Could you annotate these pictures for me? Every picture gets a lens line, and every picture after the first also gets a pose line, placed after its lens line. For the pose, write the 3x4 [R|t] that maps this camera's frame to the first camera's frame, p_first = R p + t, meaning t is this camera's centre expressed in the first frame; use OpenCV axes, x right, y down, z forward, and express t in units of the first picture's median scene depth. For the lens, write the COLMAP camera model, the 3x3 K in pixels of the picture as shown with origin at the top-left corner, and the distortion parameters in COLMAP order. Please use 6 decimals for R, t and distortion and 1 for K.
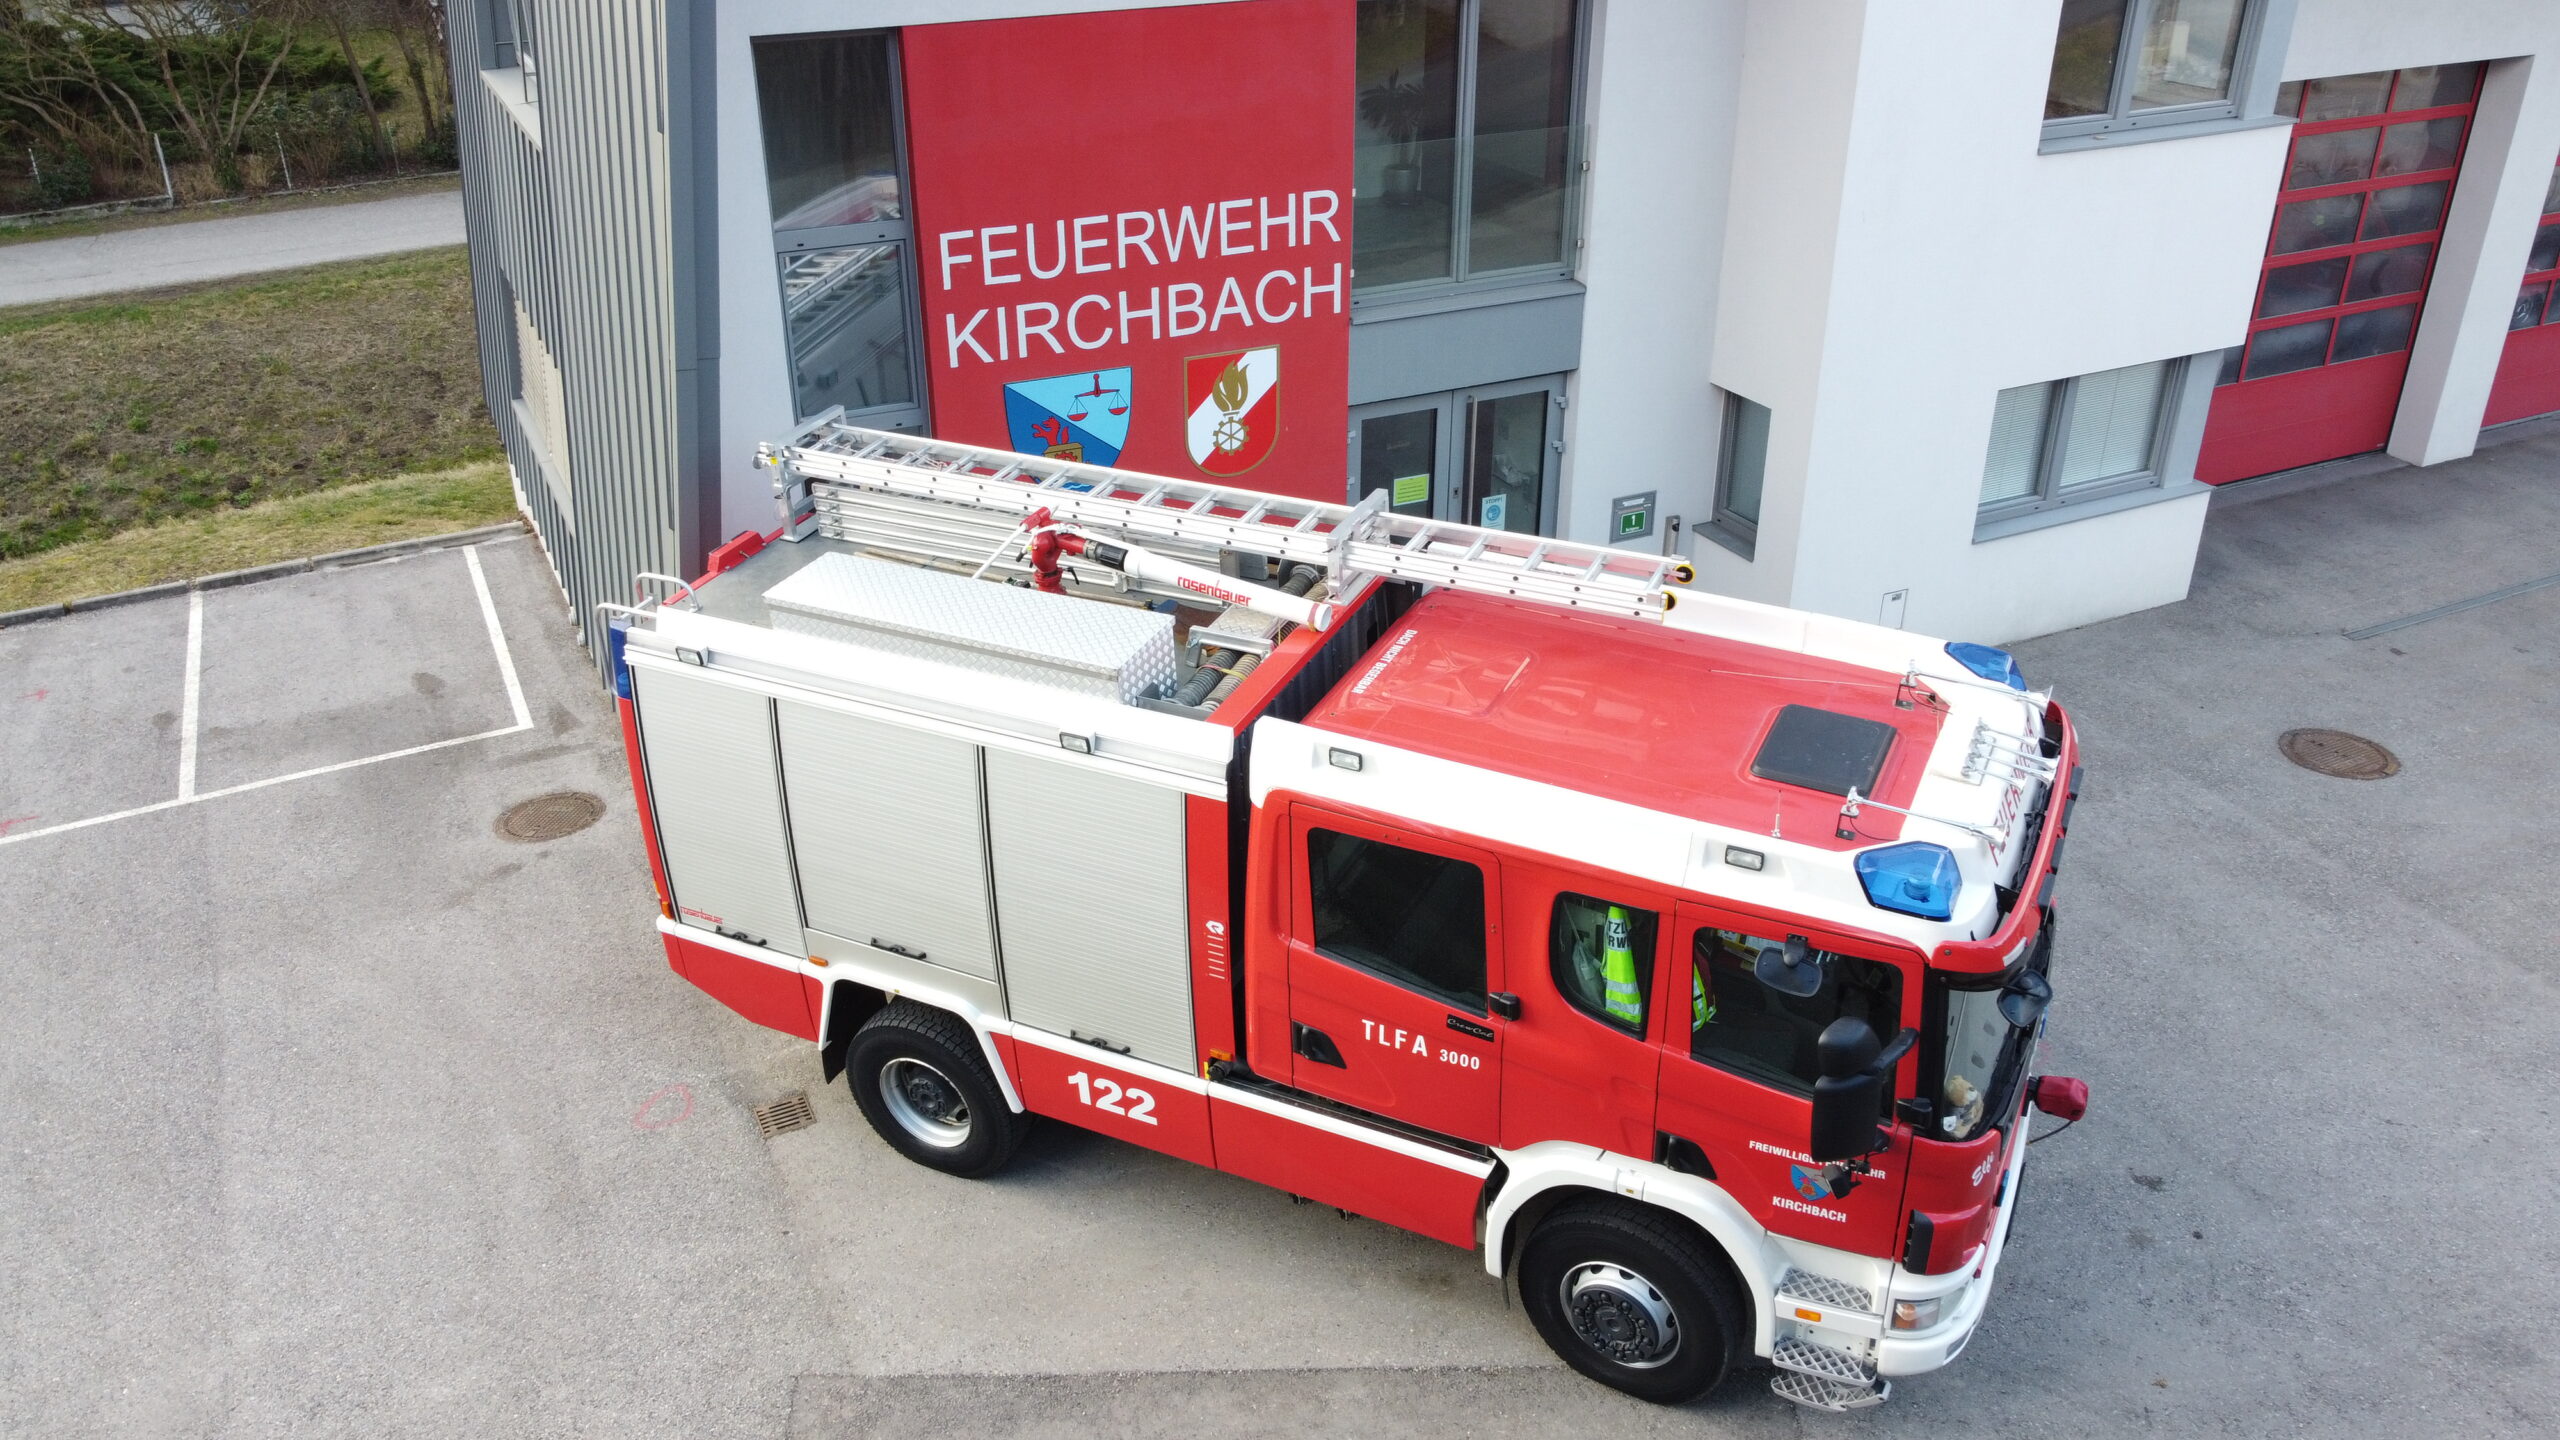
lens RADIAL K [[1941.8, 0, 1277.3], [0, 1941.8, 704.0], [0, 0, 1]] dist [0.003203, -0.013319]
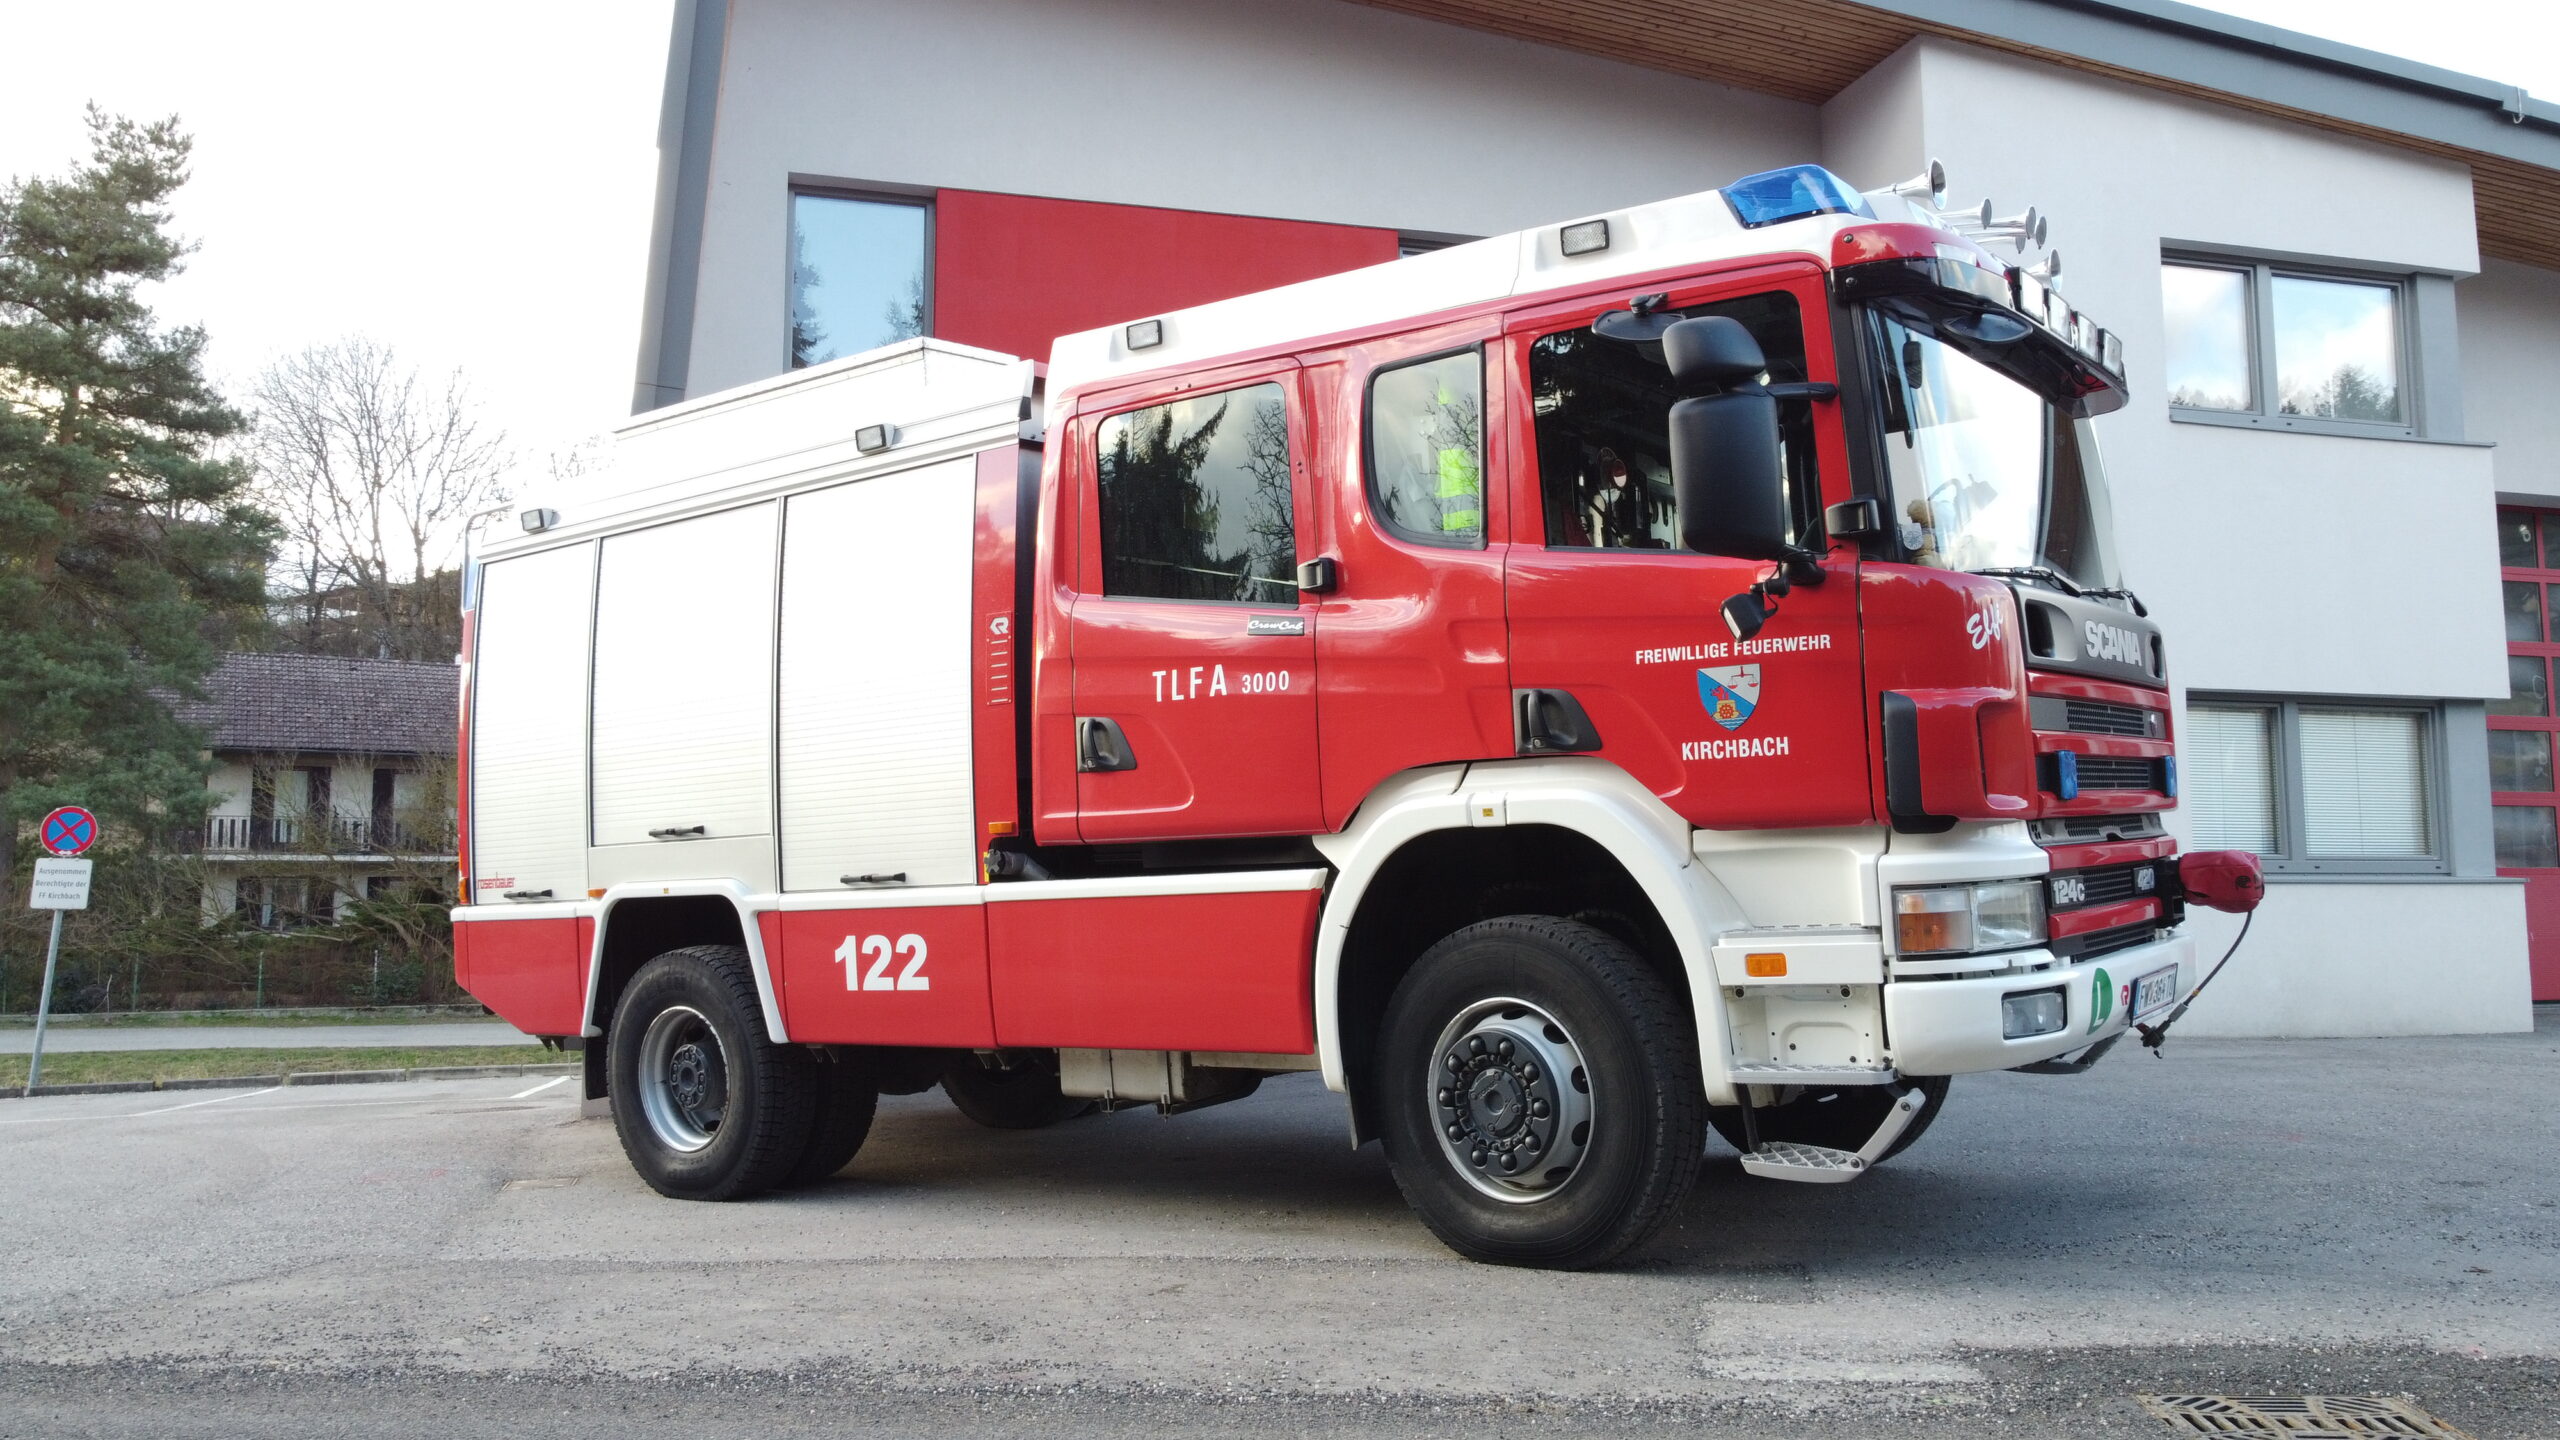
lens RADIAL K [[1941.8, 0, 1273.5], [0, 1941.8, 700.1], [0, 0, 1]] dist [0.003203, -0.013319]
pose [[0.983106, -0.021307, -0.181791, 0.153962], [-0.081697, 0.837694, -0.539994, 0.390680], [0.163791, 0.545724, 0.821802, 0.276414]]
